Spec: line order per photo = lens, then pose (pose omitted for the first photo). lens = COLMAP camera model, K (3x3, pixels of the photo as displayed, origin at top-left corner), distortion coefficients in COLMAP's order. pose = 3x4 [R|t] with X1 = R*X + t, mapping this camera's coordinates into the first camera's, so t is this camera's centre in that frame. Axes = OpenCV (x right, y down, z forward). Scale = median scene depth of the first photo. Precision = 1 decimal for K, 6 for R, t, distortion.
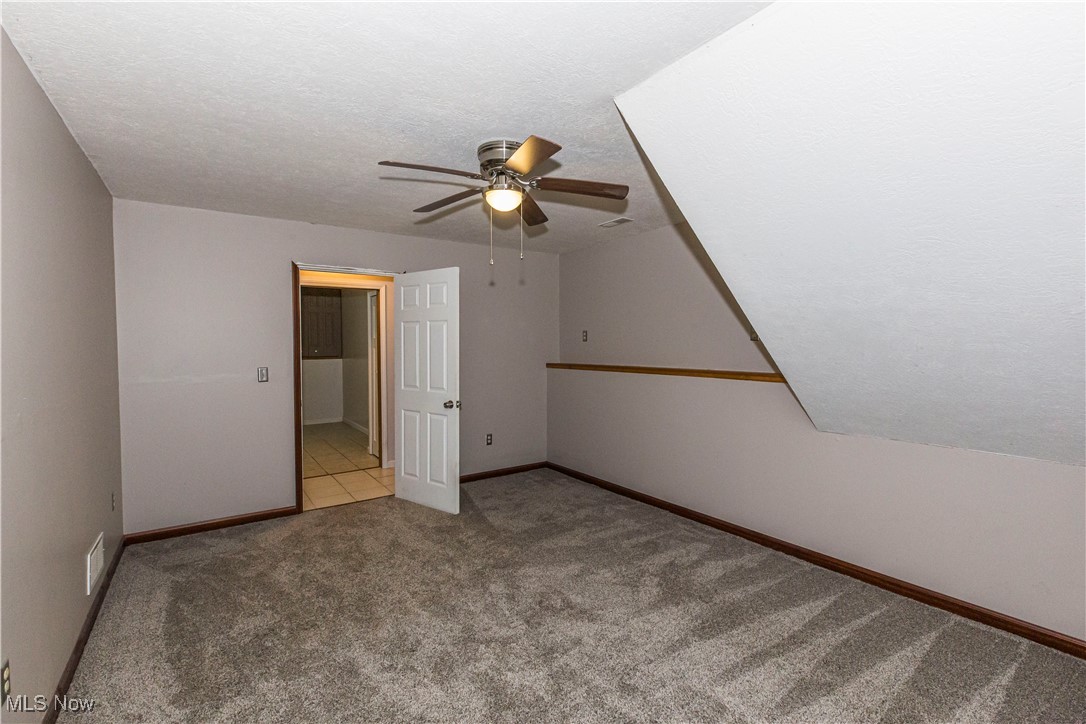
lens RADIAL K [[503.0, 0, 543.0], [0, 503.0, 362.0], [0, 0, 1]] dist [0.000894, 0.000117]
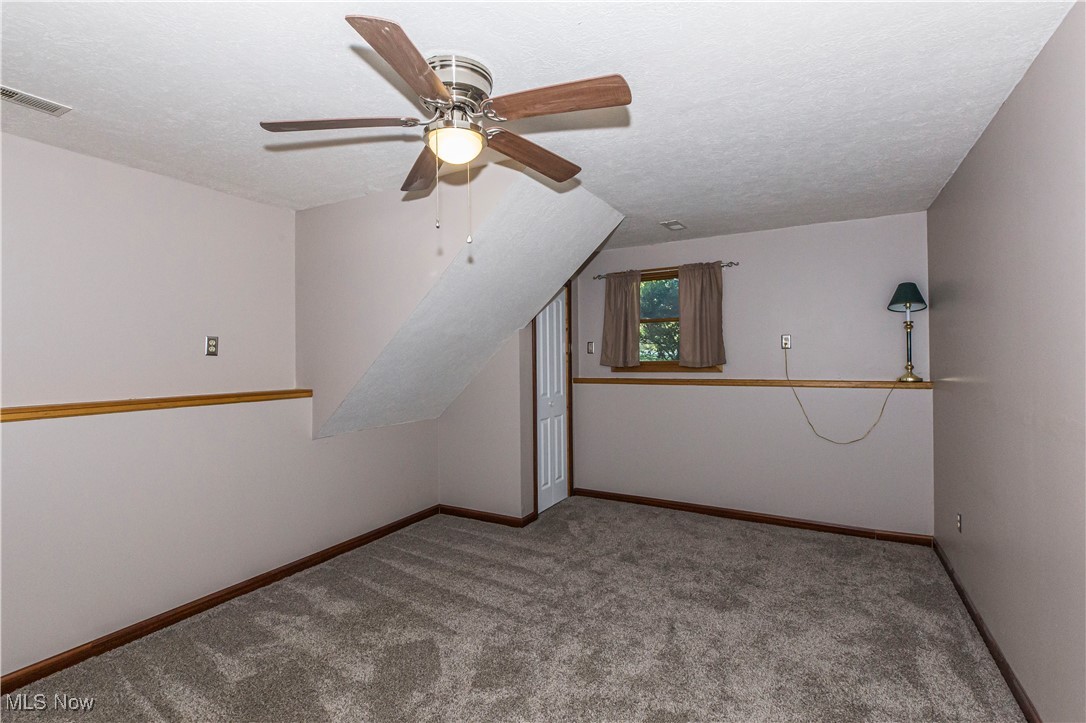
lens RADIAL K [[503.0, 0, 543.0], [0, 503.0, 361.5], [0, 0, 1]] dist [0.000894, 0.000117]
pose [[-0.411554, -0.004456, 0.911374, -0.644155], [0.061983, 0.997536, 0.032867, -0.033599], [-0.909275, 0.070016, -0.410264, 1.000991]]
